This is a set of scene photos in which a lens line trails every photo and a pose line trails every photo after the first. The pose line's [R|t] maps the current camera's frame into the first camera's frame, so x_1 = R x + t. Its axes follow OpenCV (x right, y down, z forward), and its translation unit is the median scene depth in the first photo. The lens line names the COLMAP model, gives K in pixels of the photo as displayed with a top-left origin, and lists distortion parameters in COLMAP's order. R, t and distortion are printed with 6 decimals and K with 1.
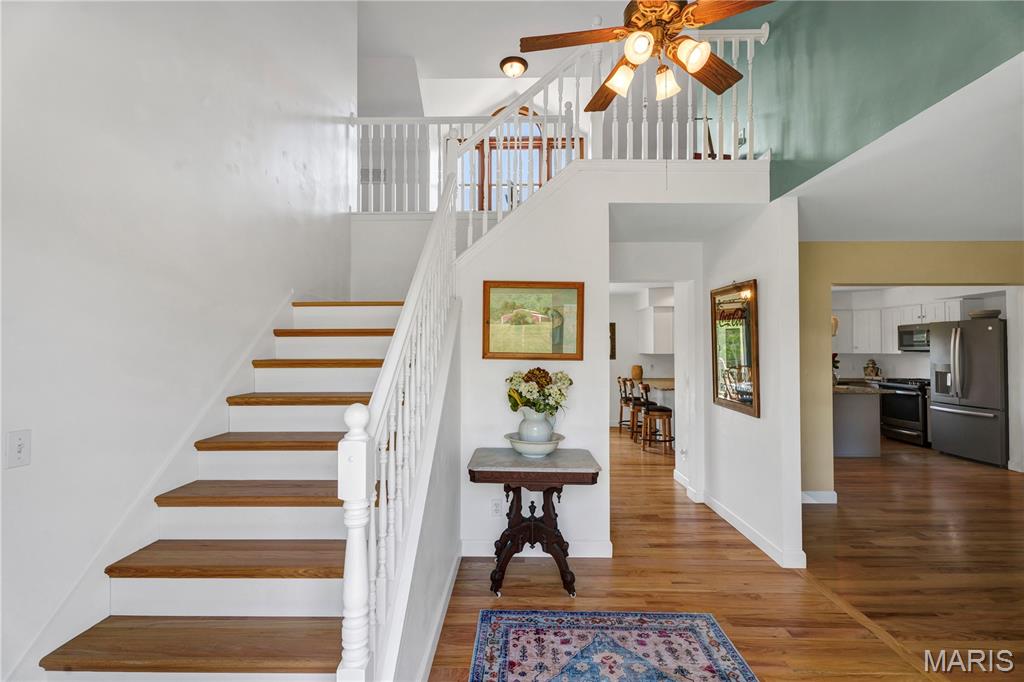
lens RADIAL K [[460.5, 0, 514.7], [0, 460.5, 344.0], [0, 0, 1]] dist [0.010512, 0.000741]
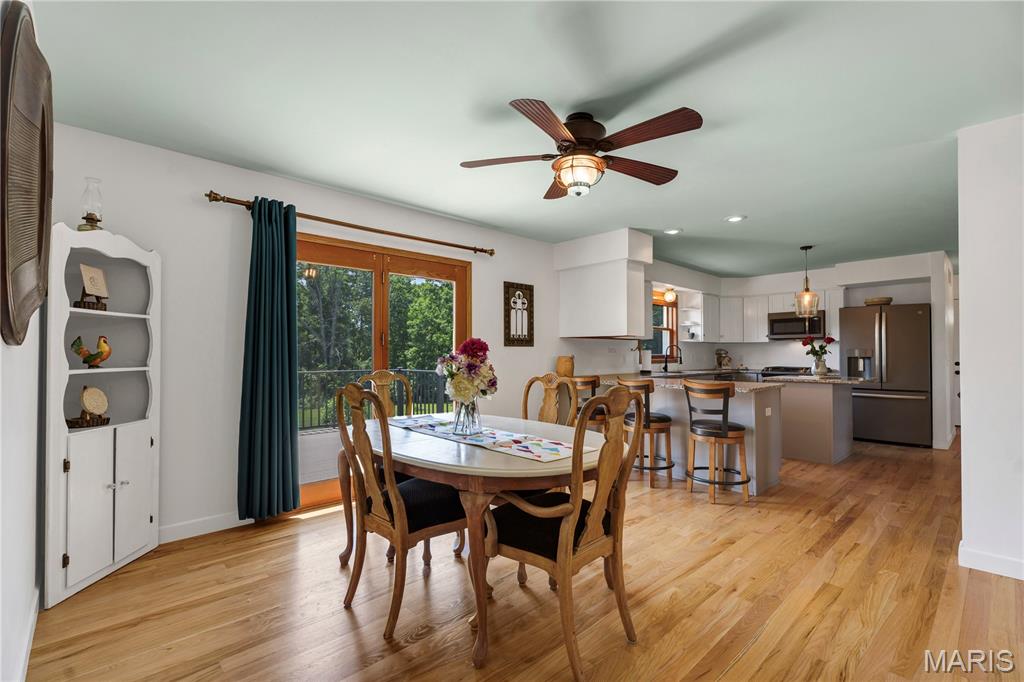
lens RADIAL K [[460.5, 0, 518.6], [0, 460.5, 347.6], [0, 0, 1]] dist [0.010512, 0.000741]
pose [[0.718912, 0.007550, 0.695060, -0.246687], [-0.008856, 0.999959, -0.001702, 0.040603], [-0.695044, -0.004932, 0.718950, 0.676136]]
